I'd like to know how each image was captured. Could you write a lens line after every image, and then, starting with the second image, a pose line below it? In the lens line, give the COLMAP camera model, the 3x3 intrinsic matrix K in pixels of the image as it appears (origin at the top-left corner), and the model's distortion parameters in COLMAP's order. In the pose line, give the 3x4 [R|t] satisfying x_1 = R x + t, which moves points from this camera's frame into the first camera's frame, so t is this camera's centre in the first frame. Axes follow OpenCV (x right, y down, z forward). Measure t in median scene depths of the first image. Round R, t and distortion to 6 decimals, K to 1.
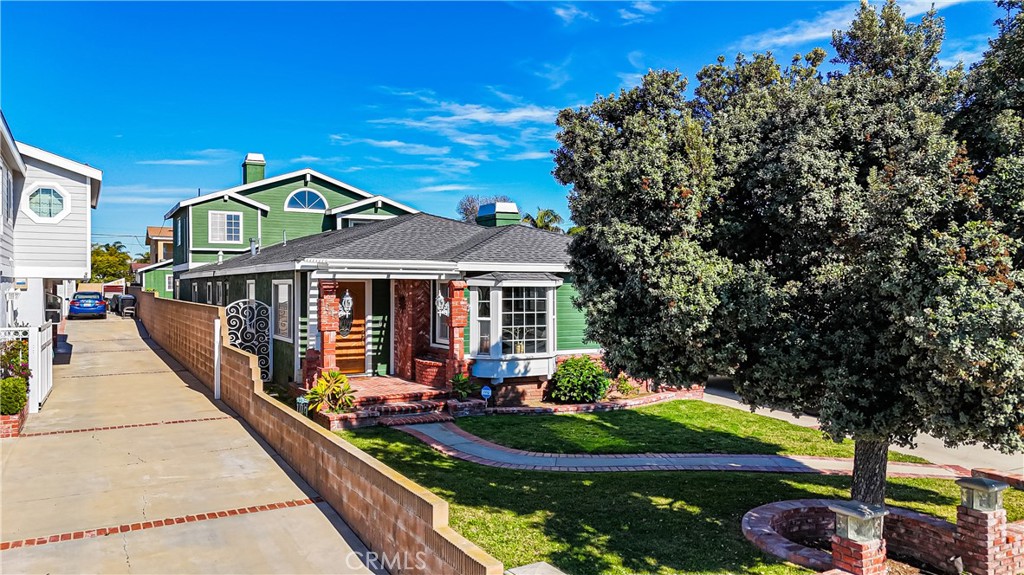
lens RADIAL K [[765.4, 0, 512.0], [0, 765.4, 287.5], [0, 0, 1]] dist [0.072391, -0.063404]
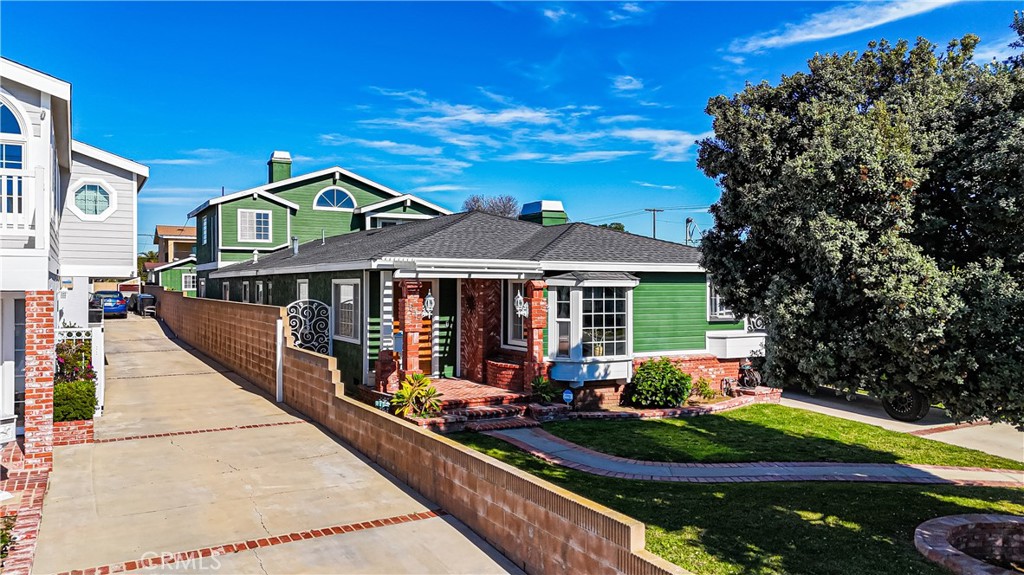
lens RADIAL K [[759.9, 0, 512.0], [0, 759.9, 287.5], [0, 0, 1]] dist [0.073991, -0.066719]
pose [[0.999964, 0.001968, 0.008222, -0.111240], [-0.001969, 0.999998, 0.000130, 0.000065], [-0.008222, -0.000146, 0.999966, 0.042280]]
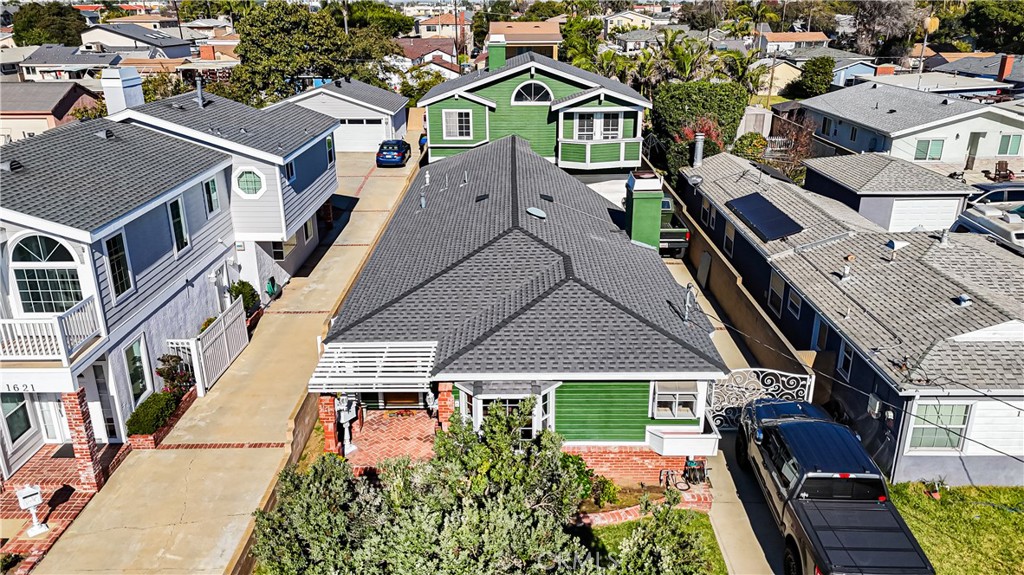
lens RADIAL K [[765.4, 0, 512.0], [0, 765.4, 287.5], [0, 0, 1]] dist [0.072391, -0.063404]
pose [[0.875122, 0.163245, -0.455535, 0.488311], [0.003257, 0.939370, 0.342890, -0.511224], [0.483891, -0.301554, 0.821532, 0.194680]]
